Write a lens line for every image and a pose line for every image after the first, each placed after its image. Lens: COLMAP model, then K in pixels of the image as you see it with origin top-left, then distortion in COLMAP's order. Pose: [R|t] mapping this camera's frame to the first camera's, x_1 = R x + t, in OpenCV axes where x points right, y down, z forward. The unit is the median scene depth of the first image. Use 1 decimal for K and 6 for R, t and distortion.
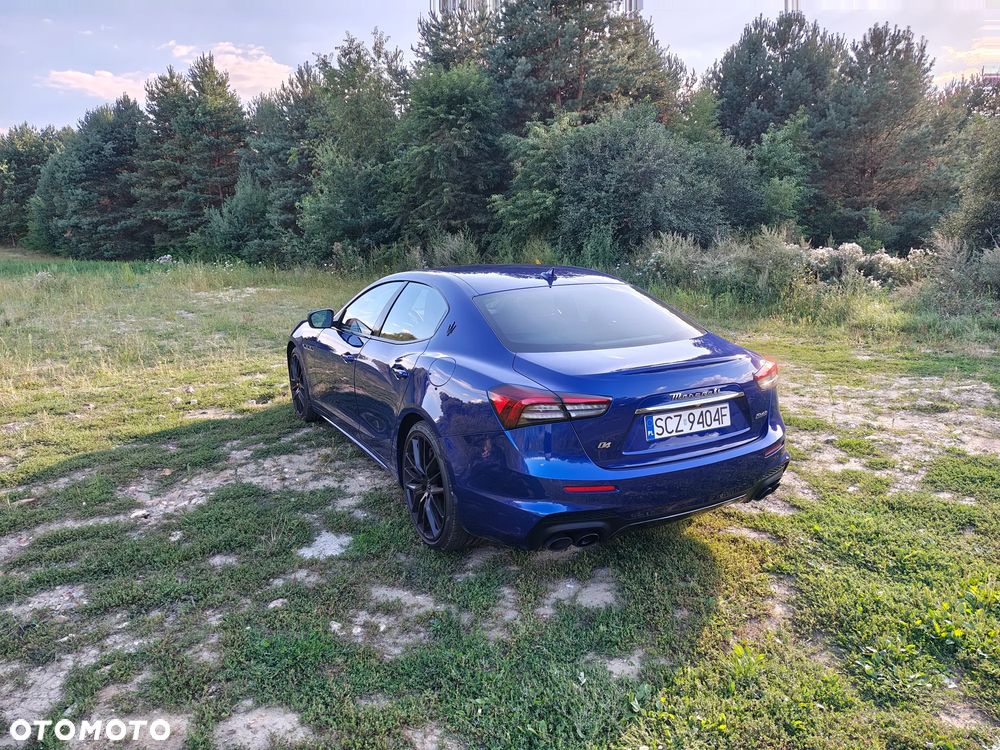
lens RADIAL K [[679.6, 0, 500.0], [0, 679.6, 375.0], [0, 0, 1]] dist [0.041432, -0.072469]
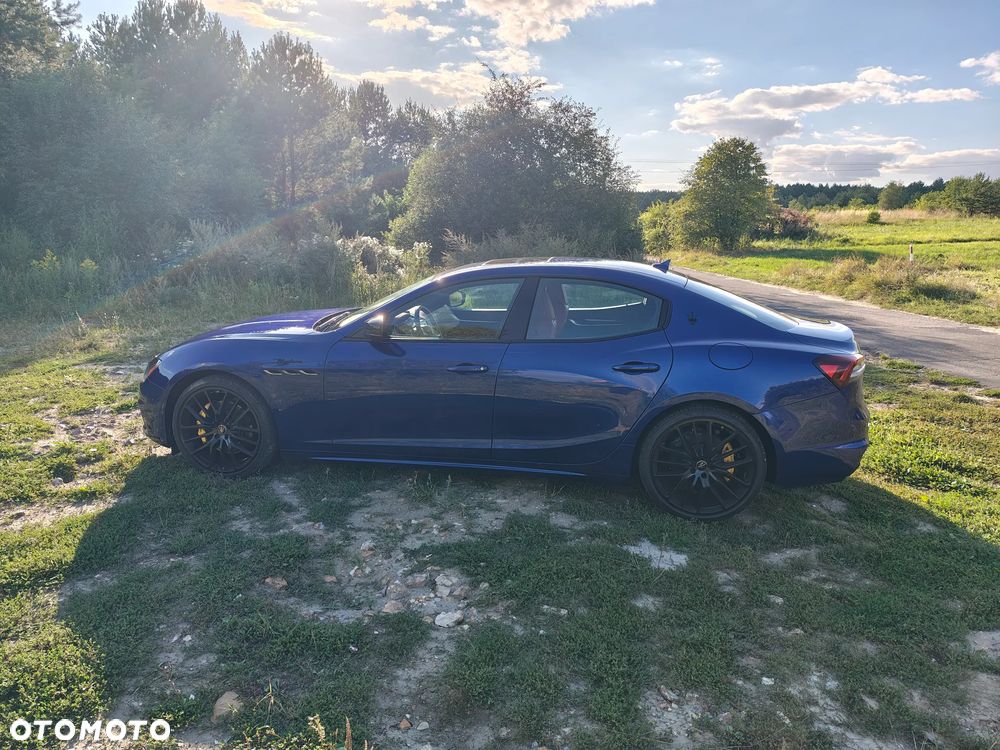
lens RADIAL K [[683.3, 0, 492.8], [0, 683.3, 380.1], [0, 0, 1]] dist [0.029898, -0.054039]
pose [[0.626271, -0.143372, 0.766308, -0.233297], [0.128294, 0.988497, 0.080094, -0.019043], [-0.768977, 0.048152, 0.637461, 0.111452]]
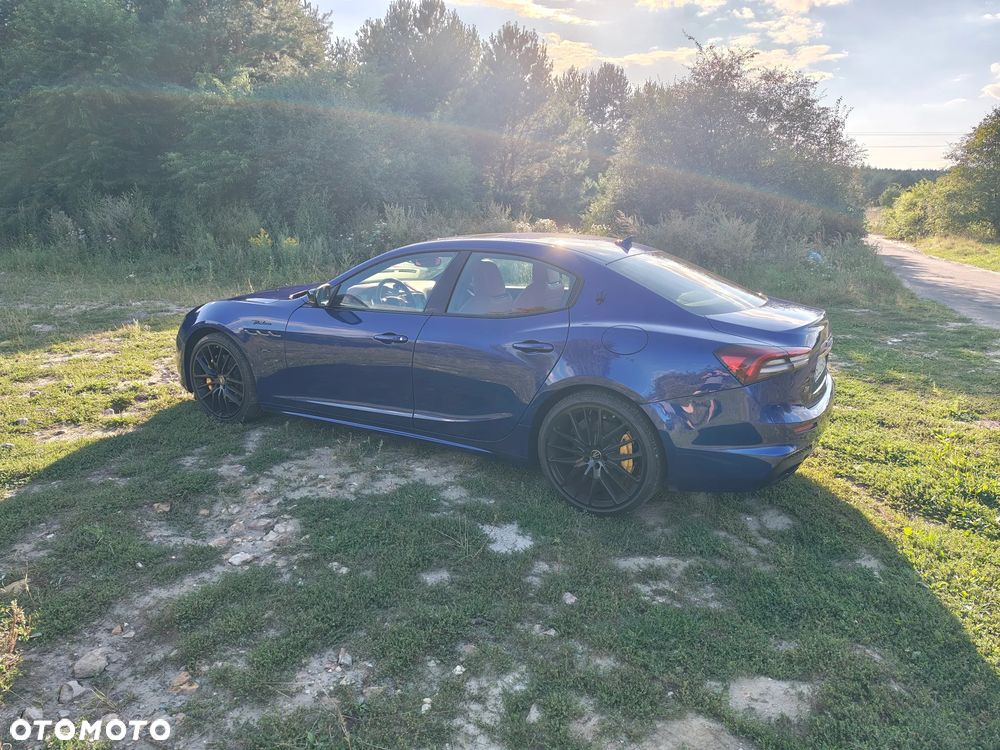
lens RADIAL K [[677.8, 0, 497.6], [0, 677.8, 379.6], [0, 0, 1]] dist [0.036515, -0.062833]
pose [[0.850725, -0.101798, 0.515659, -0.164074], [0.077579, 0.994639, 0.068367, -0.006261], [-0.519854, -0.018157, 0.854062, 0.050955]]
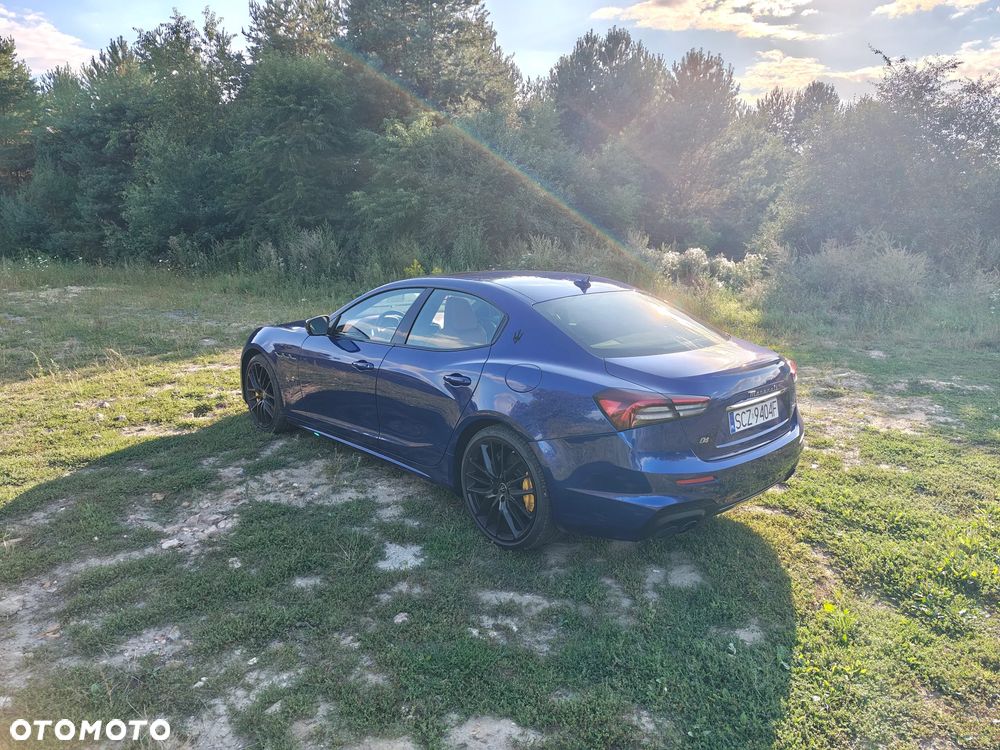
lens RADIAL K [[677.8, 0, 497.6], [0, 677.8, 379.6], [0, 0, 1]] dist [0.036515, -0.062833]
pose [[0.967418, -0.033202, 0.250999, -0.081743], [0.030341, 0.999423, 0.015261, -0.004201], [-0.251361, -0.007148, 0.967867, 0.002447]]
